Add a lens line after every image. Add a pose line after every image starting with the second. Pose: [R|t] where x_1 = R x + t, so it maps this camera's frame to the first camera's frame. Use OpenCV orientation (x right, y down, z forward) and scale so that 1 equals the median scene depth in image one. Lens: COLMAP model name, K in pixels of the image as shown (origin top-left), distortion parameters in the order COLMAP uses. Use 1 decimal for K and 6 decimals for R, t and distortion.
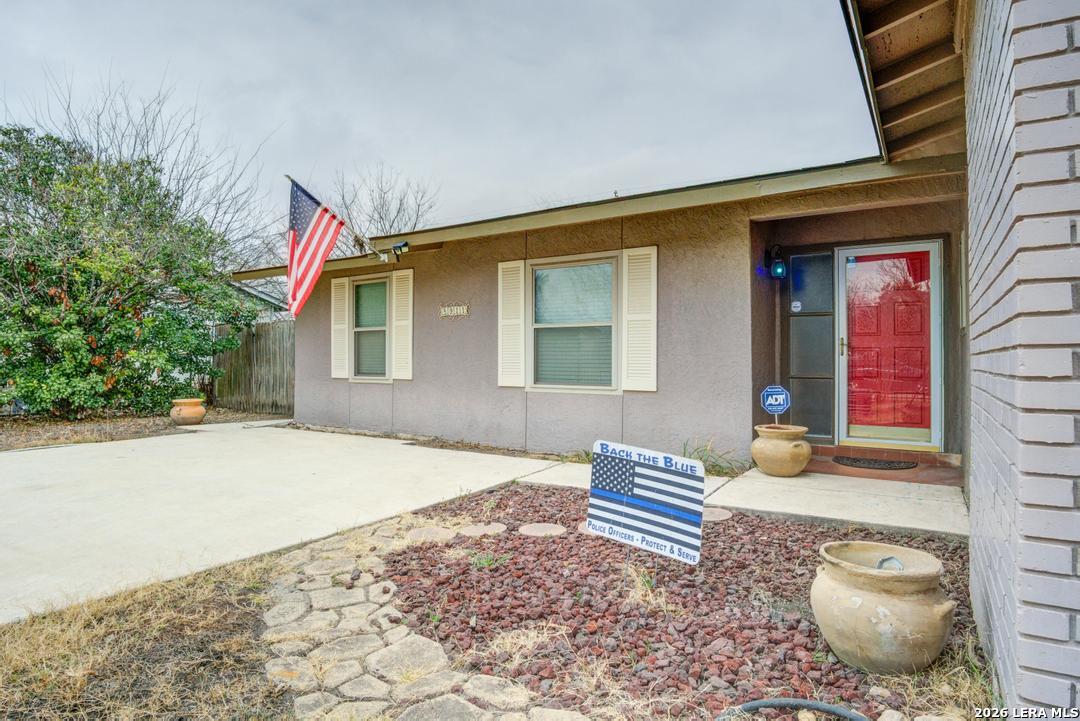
lens RADIAL K [[595.7, 0, 543.2], [0, 595.7, 357.3], [0, 0, 1]] dist [-0.046289, 0.000710]
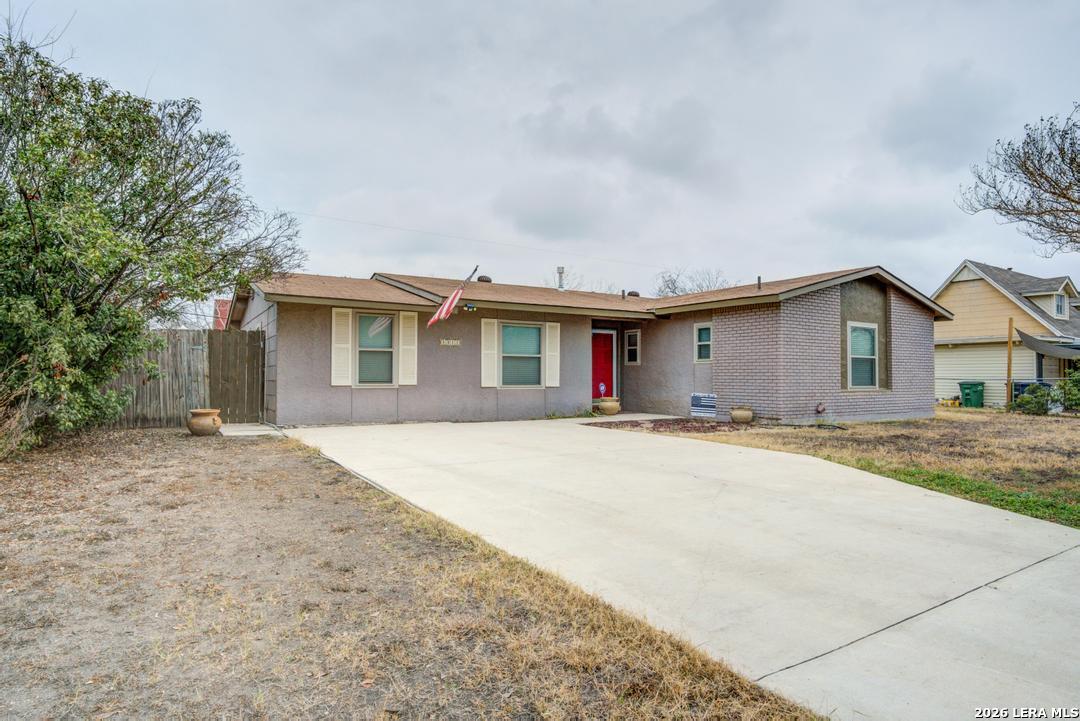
lens RADIAL K [[595.7, 0, 543.2], [0, 595.7, 357.3], [0, 0, 1]] dist [-0.046289, 0.000710]
pose [[0.441835, 0.024976, 0.896749, -1.425158], [-0.010045, 0.999687, -0.022893, -0.001712], [-0.897040, 0.001107, 0.441948, 0.034360]]
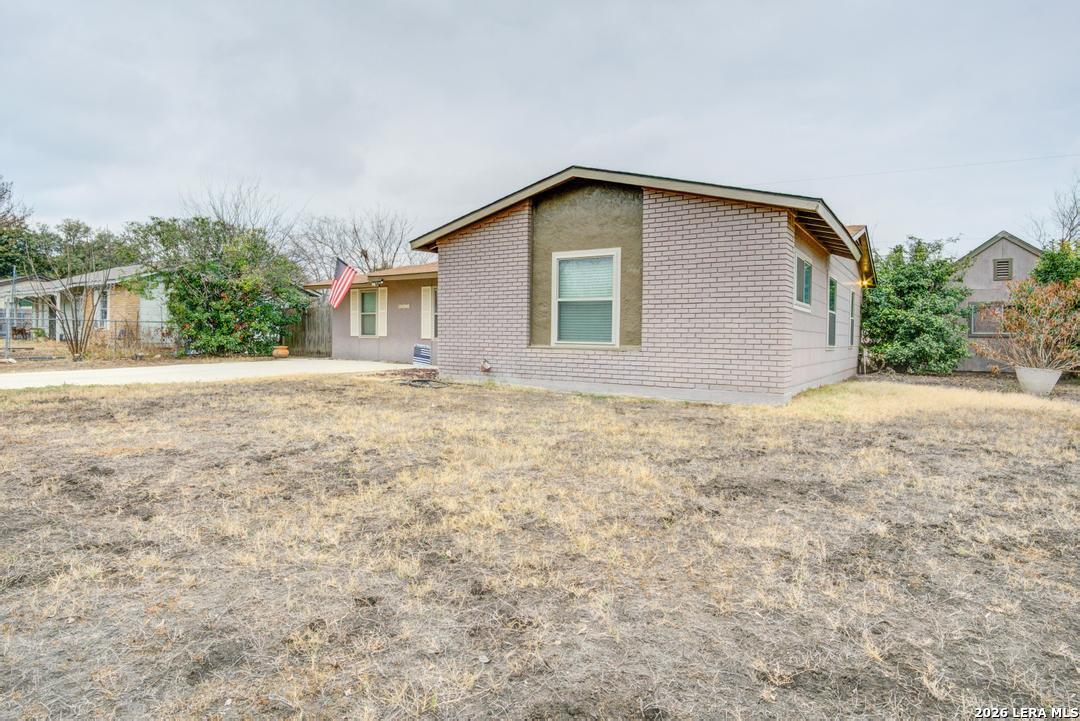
lens RADIAL K [[595.7, 0, 543.2], [0, 595.7, 357.3], [0, 0, 1]] dist [-0.046289, 0.000710]
pose [[0.999880, 0.011080, -0.010805, 0.385837], [-0.010619, 0.999067, 0.041864, 0.014960], [0.011259, -0.041744, 0.999065, -1.209497]]
